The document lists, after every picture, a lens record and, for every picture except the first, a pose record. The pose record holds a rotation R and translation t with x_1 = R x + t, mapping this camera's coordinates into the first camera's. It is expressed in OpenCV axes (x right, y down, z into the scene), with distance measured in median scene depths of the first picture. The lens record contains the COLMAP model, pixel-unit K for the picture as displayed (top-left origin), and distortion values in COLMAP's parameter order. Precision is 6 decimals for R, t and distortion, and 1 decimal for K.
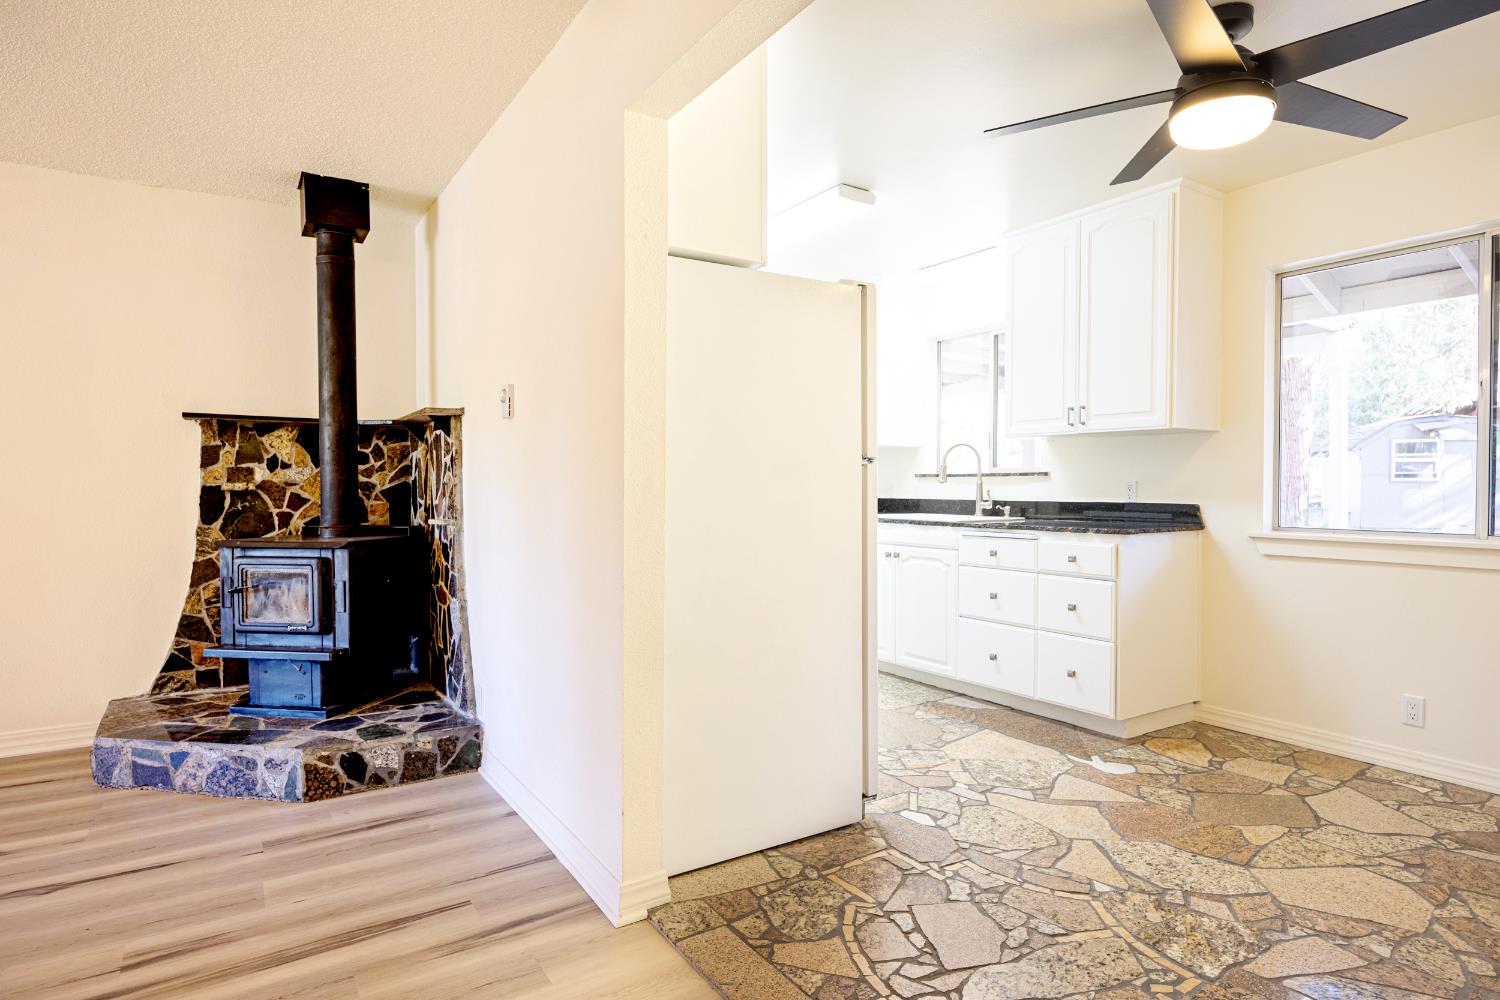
lens RADIAL K [[829.0, 0, 763.0], [0, 829.0, 497.9], [0, 0, 1]] dist [0.000158, -0.001601]
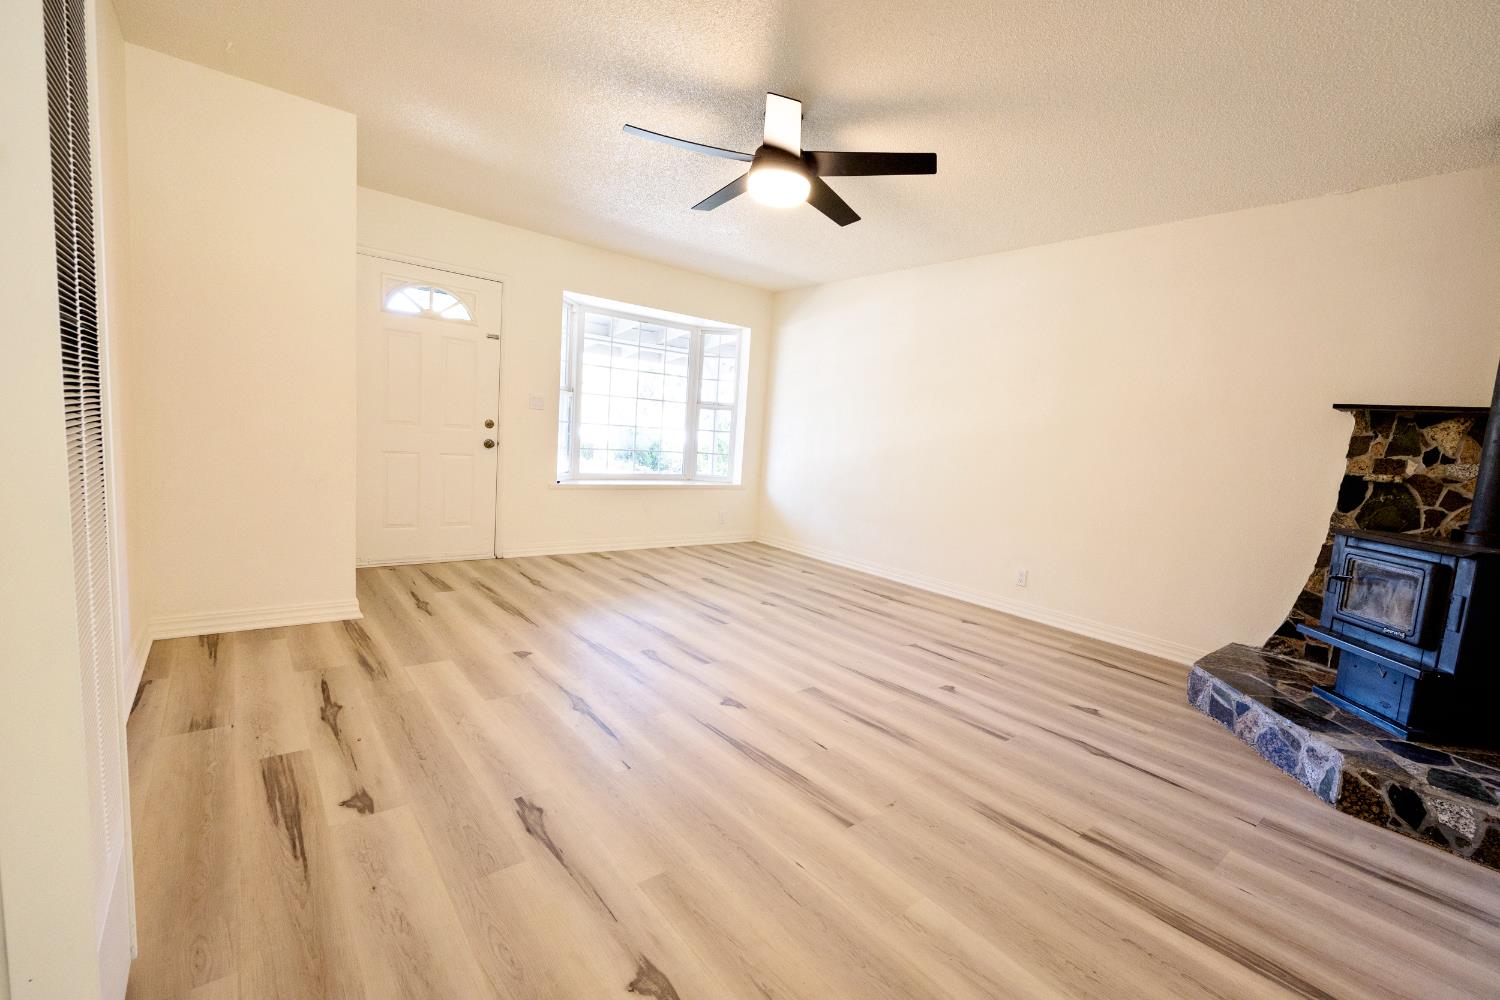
lens RADIAL K [[639.8, 0, 779.0], [0, 639.8, 507.0], [0, 0, 1]] dist [-0.000297, -0.000336]
pose [[0.117209, 0.124377, -0.985288, 0.044669], [-0.093267, 0.989120, 0.113766, 0.000534], [0.988718, 0.078561, 0.127534, 0.211578]]
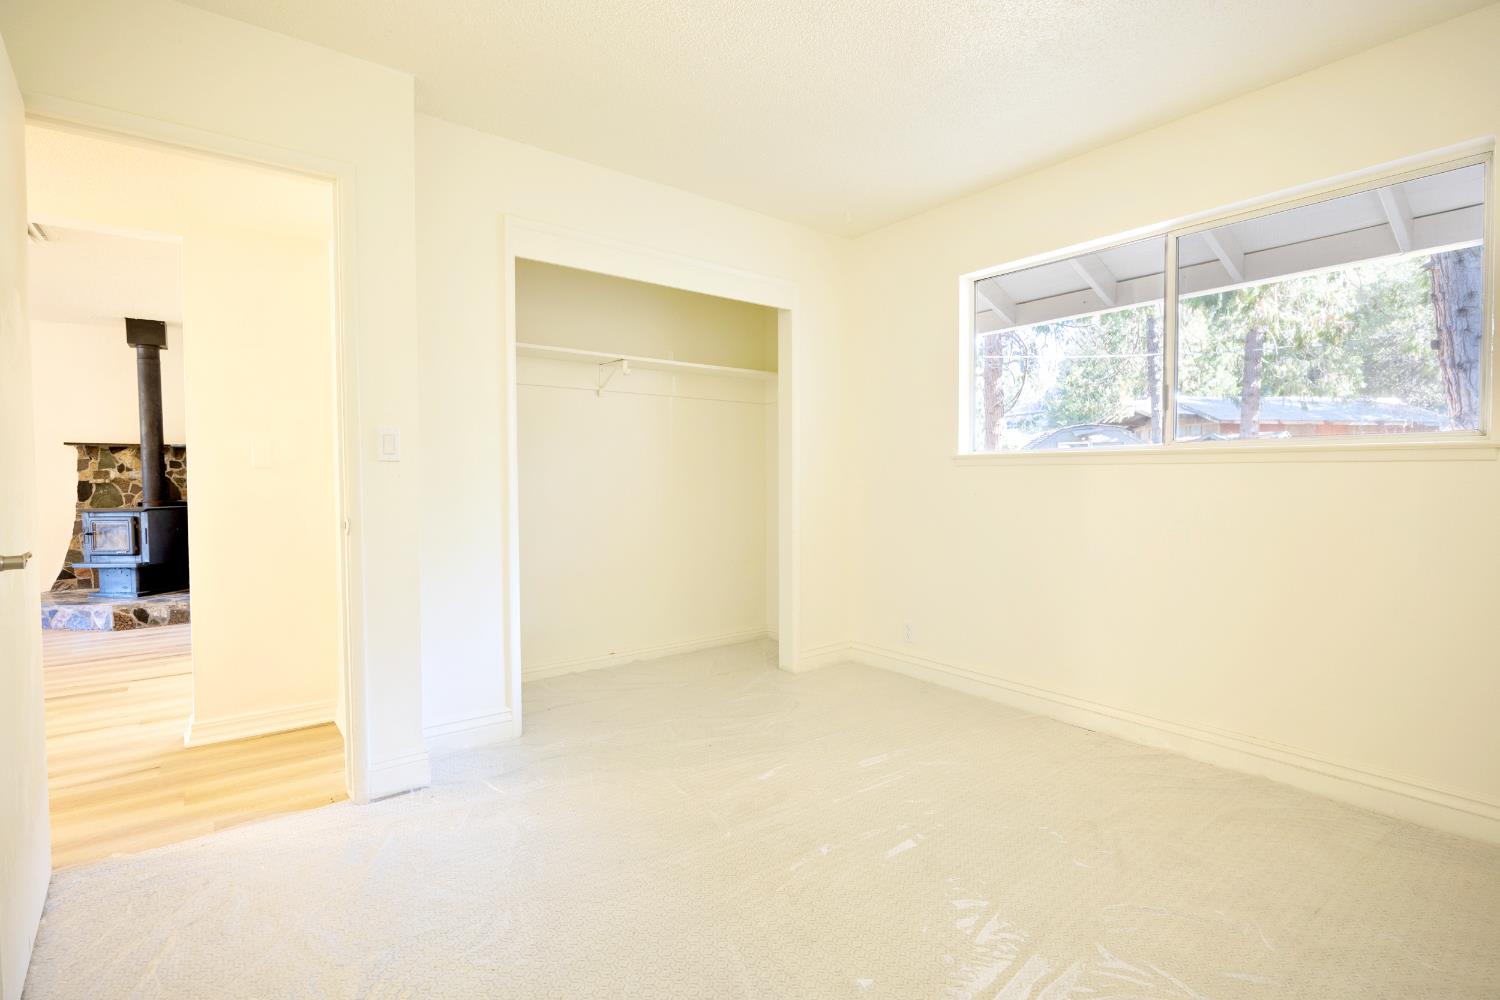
lens RADIAL K [[698.6, 0, 749.5], [0, 698.6, 499.5], [0, 0, 1]] dist [-0.011537, 0.000927]
pose [[0.997655, -0.010615, 0.067622, 0.802936], [0.009629, 0.999843, 0.014885, 0.020697], [-0.067769, -0.014198, 0.997600, -0.729475]]
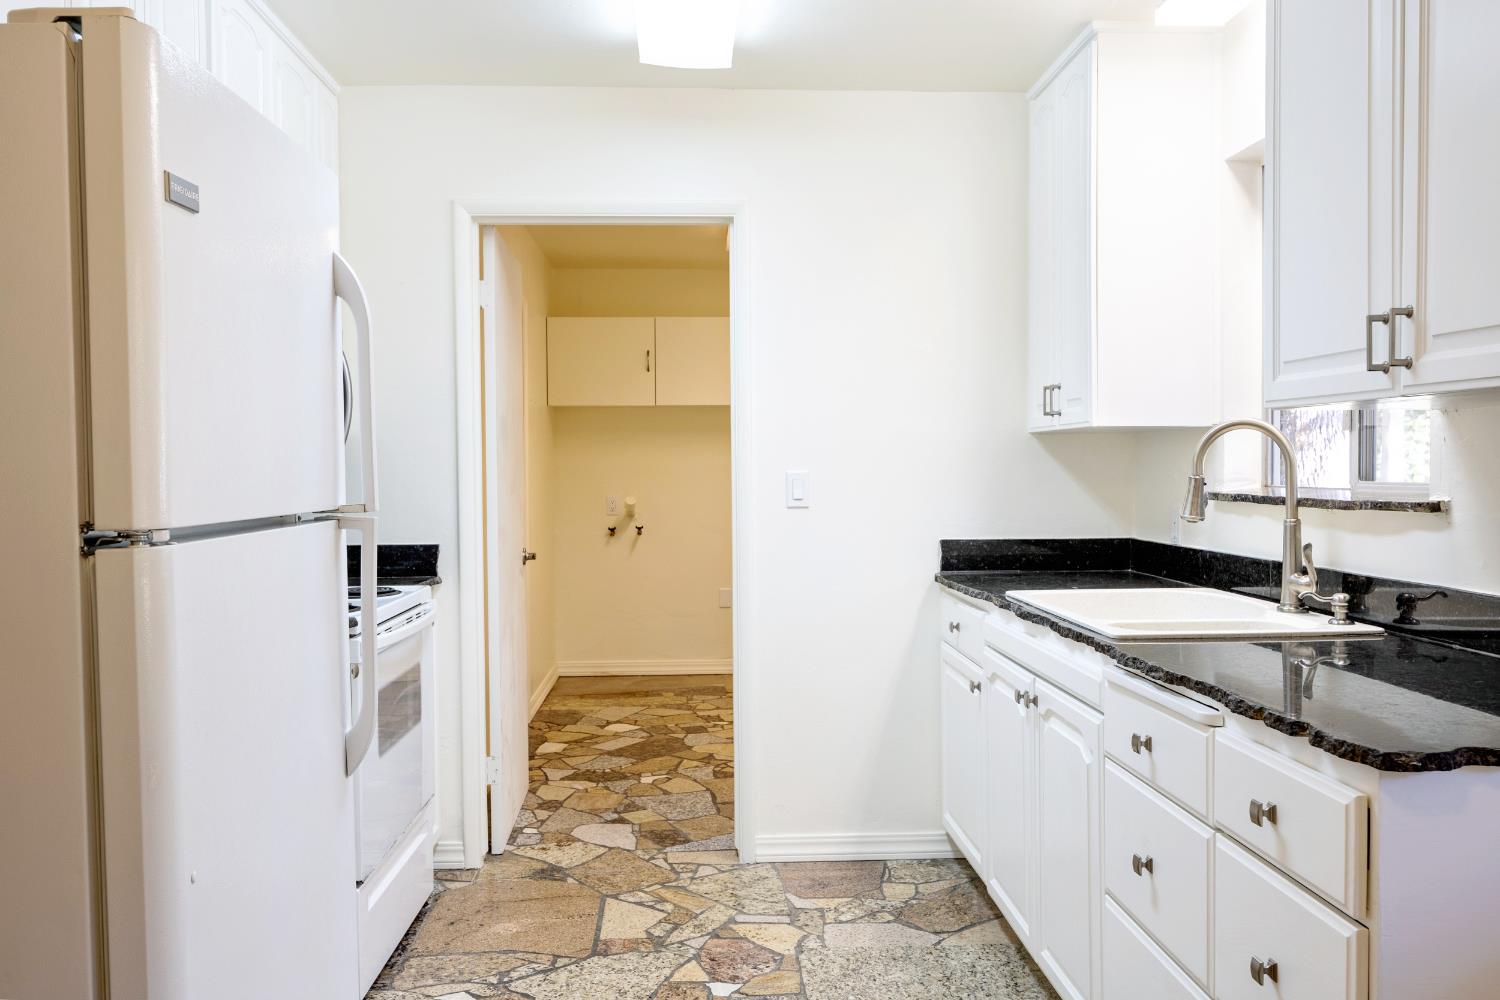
lens RADIAL K [[1233.8, 0, 746.7], [0, 1233.8, 489.4], [0, 0, 1]] dist [0.022120, -0.029069]
pose [[0.860868, 0.003104, -0.508818, 0.466161], [-0.000206, 0.999983, 0.005750, -0.051629], [0.508828, -0.004845, 0.860855, 0.536626]]
